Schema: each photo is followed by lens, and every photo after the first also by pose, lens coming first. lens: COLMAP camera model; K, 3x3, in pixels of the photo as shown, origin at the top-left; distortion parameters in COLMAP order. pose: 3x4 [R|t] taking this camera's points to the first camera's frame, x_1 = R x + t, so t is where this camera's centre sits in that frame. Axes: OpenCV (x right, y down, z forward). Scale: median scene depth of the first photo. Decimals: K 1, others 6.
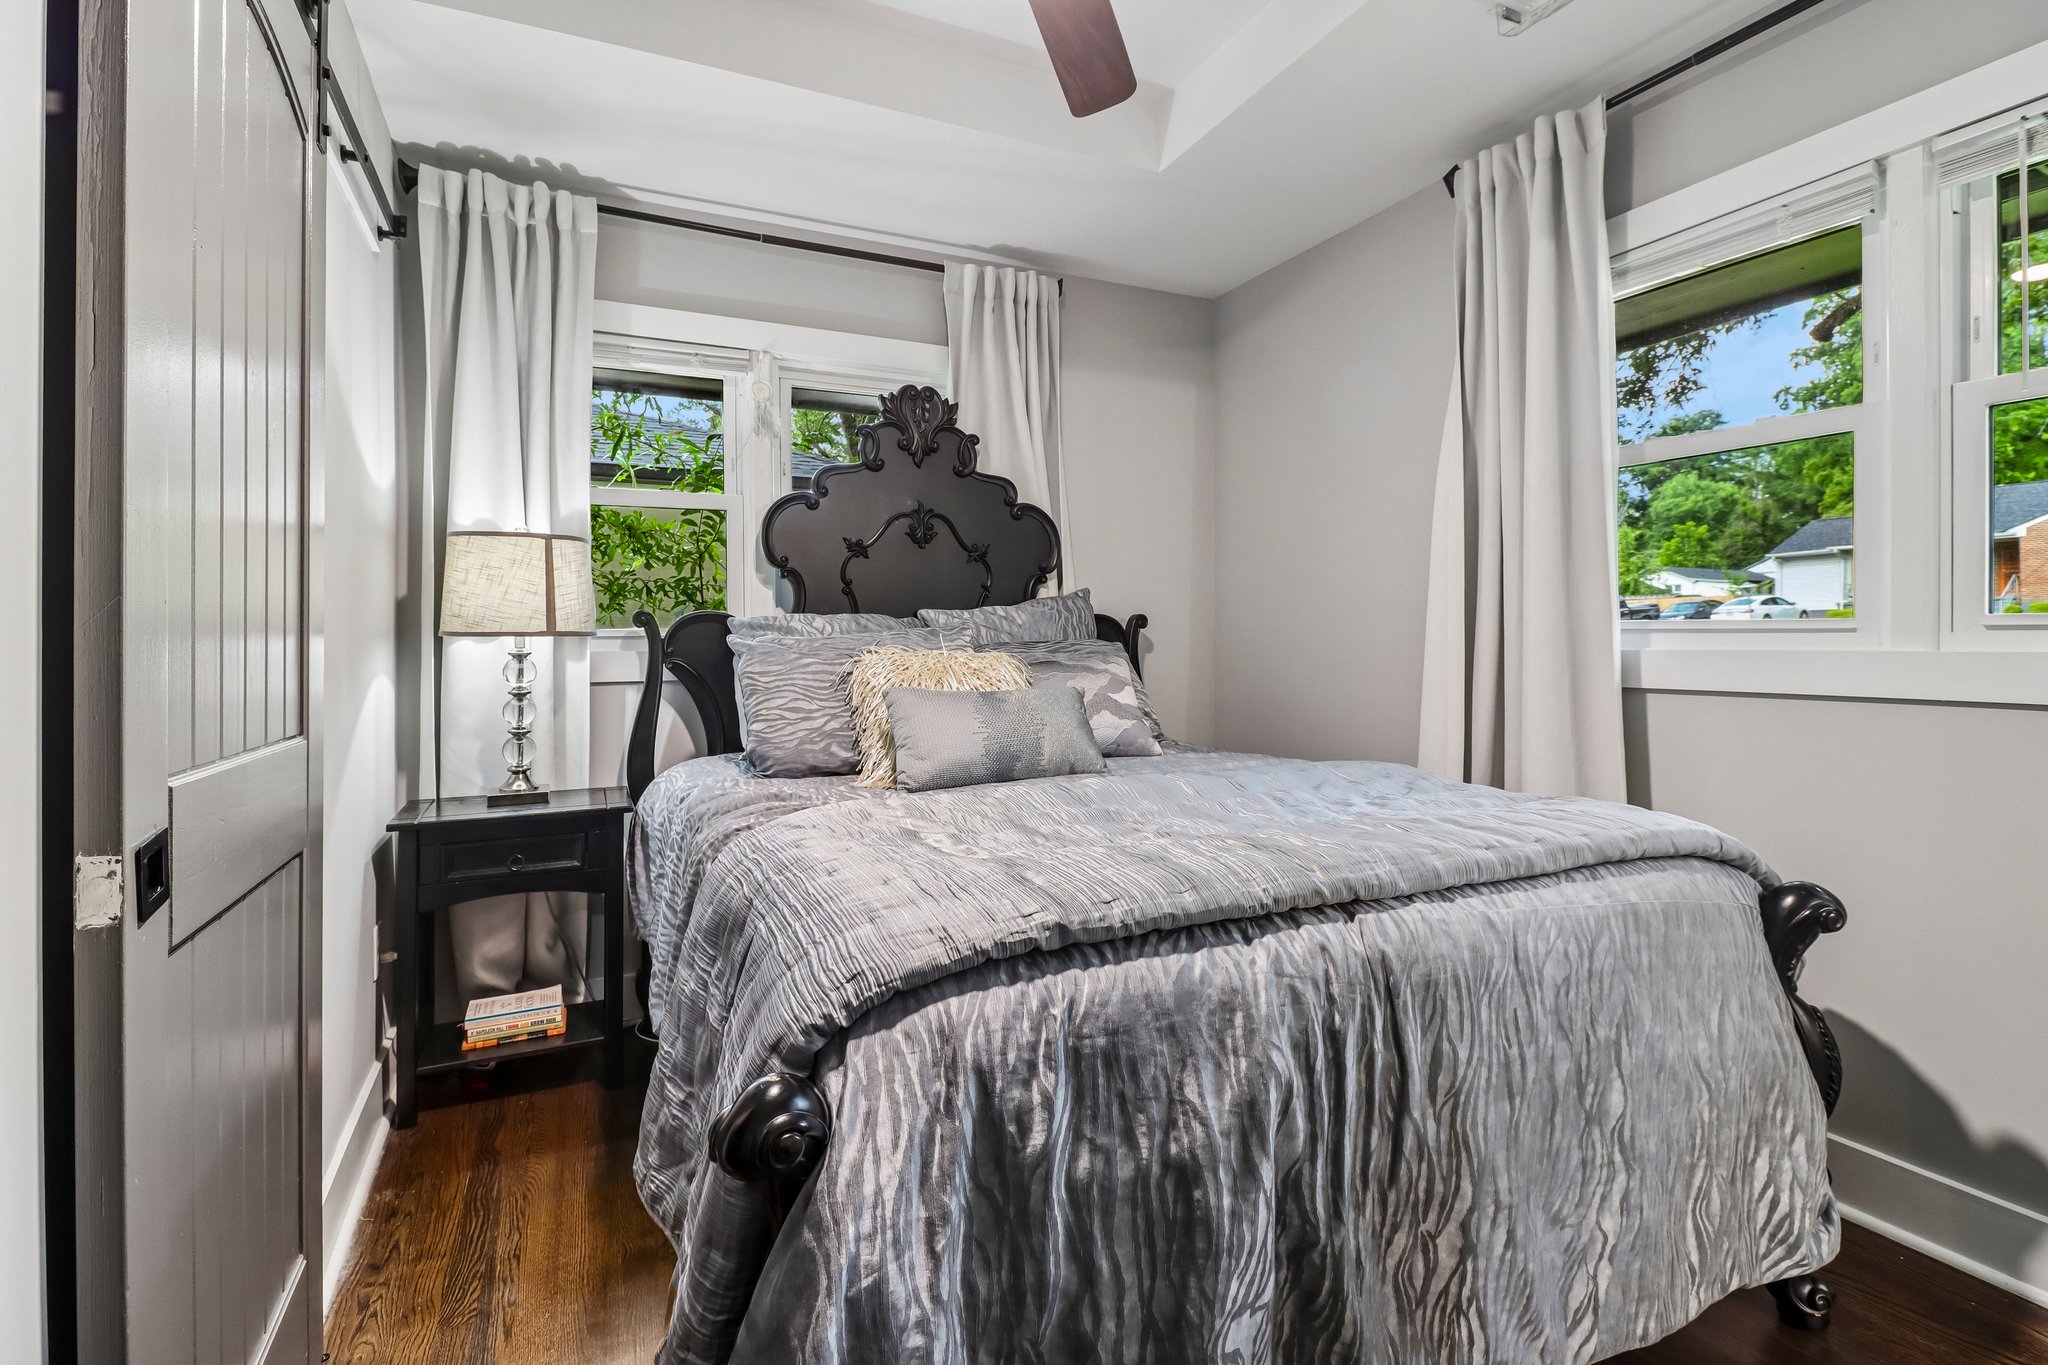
lens RADIAL K [[956.4, 0, 1027.7], [0, 956.4, 634.6], [0, 0, 1]] dist [0.000255, -0.008983]
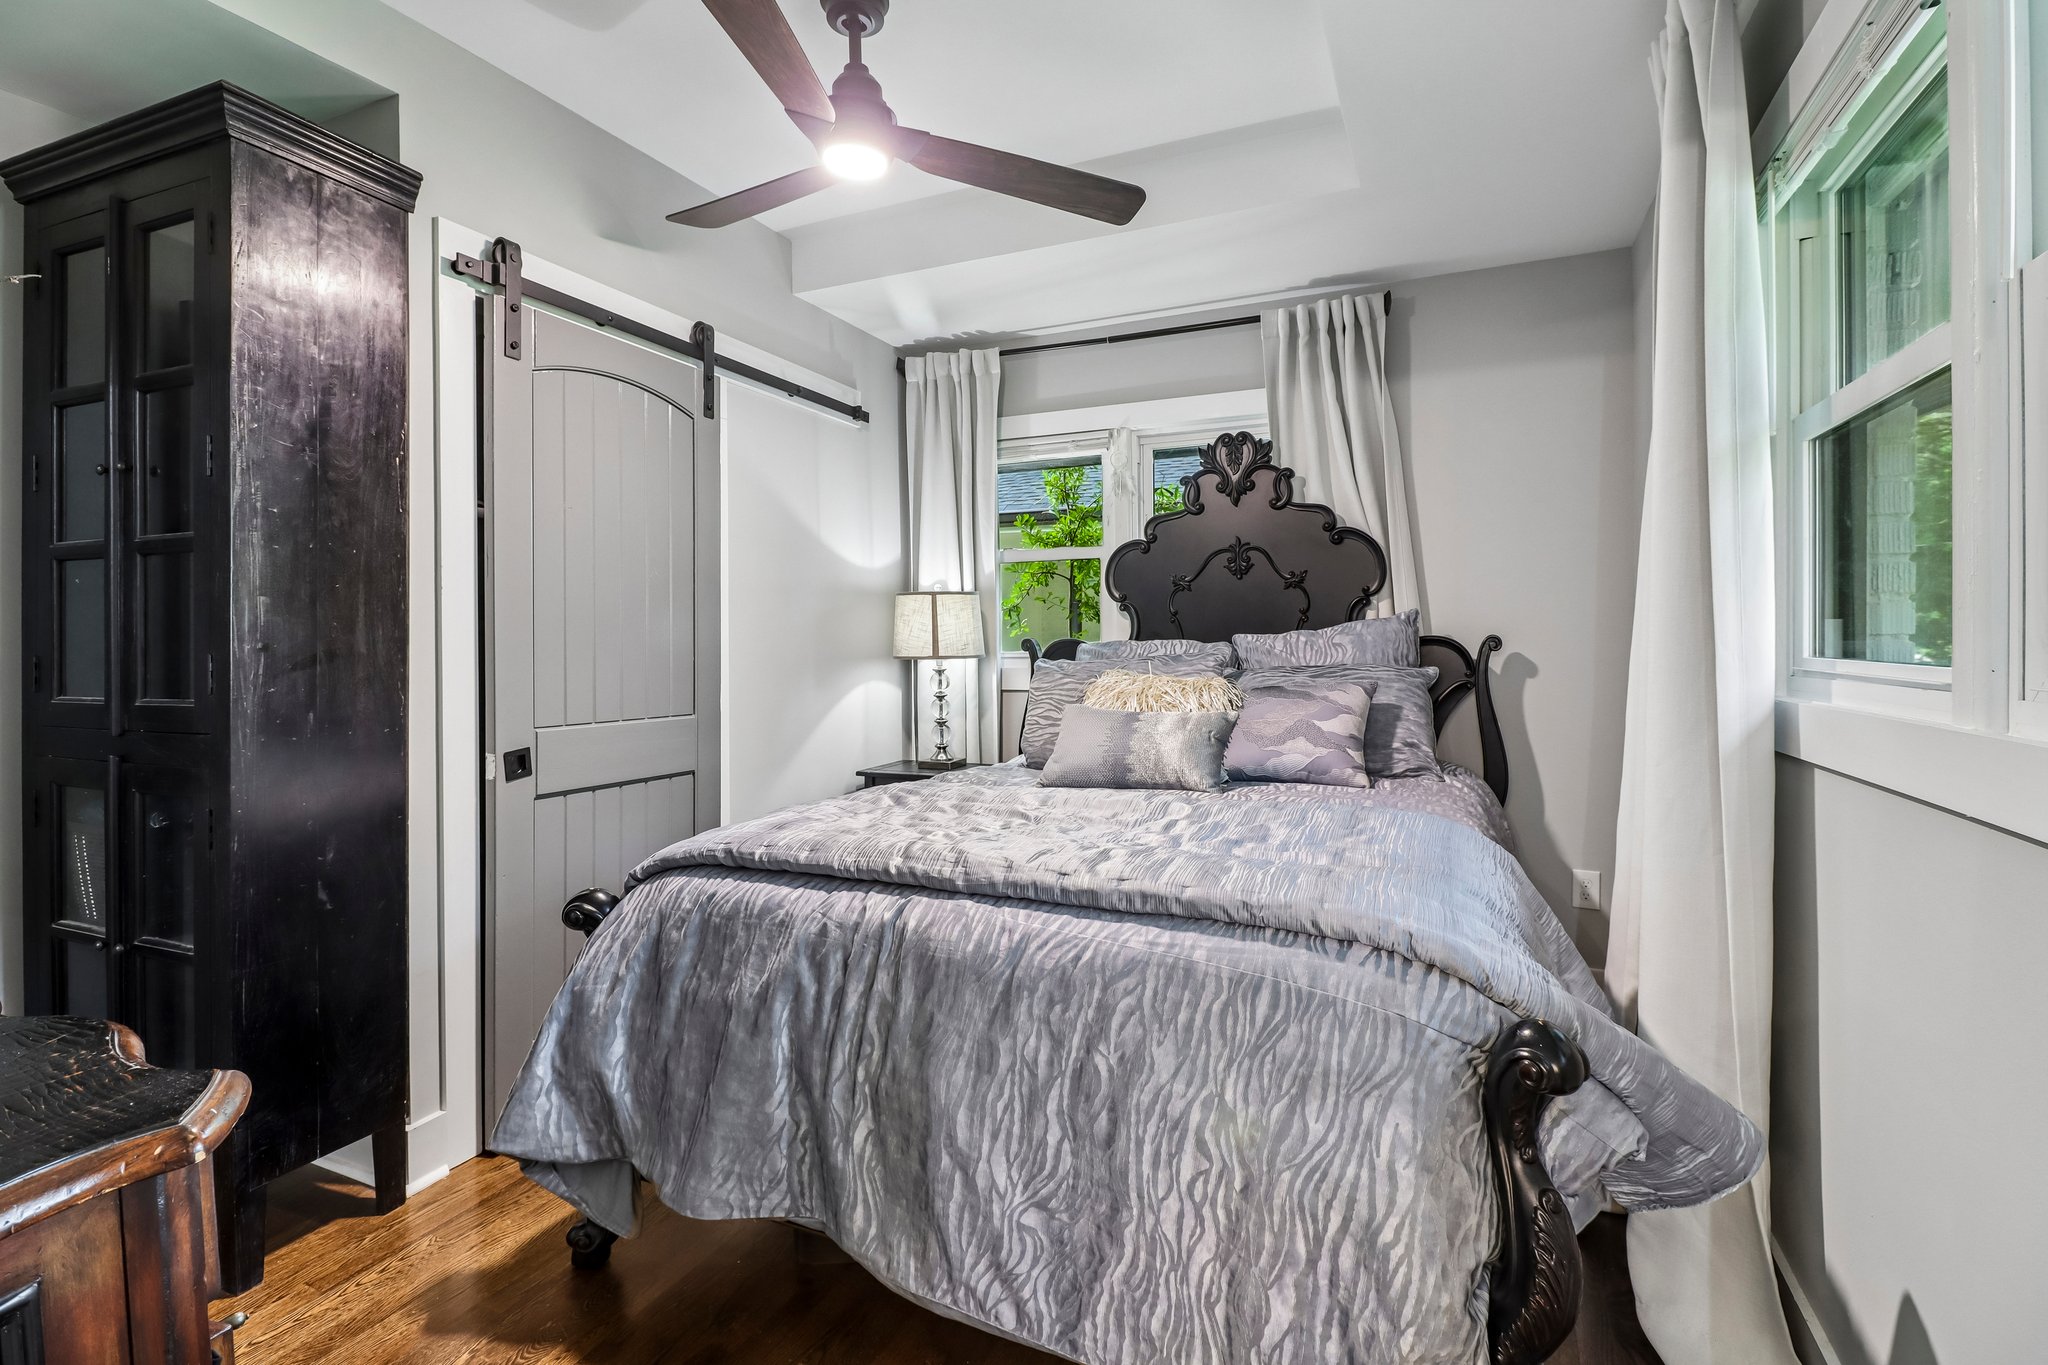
lens RADIAL K [[956.4, 0, 1048.1], [0, 956.4, 636.3], [0, 0, 1]] dist [0.000255, -0.008983]
pose [[0.658112, -0.004043, -0.752909, 0.626695], [0.006198, 0.999981, 0.000047, -0.027651], [0.752894, -0.004697, 0.658125, 0.117791]]
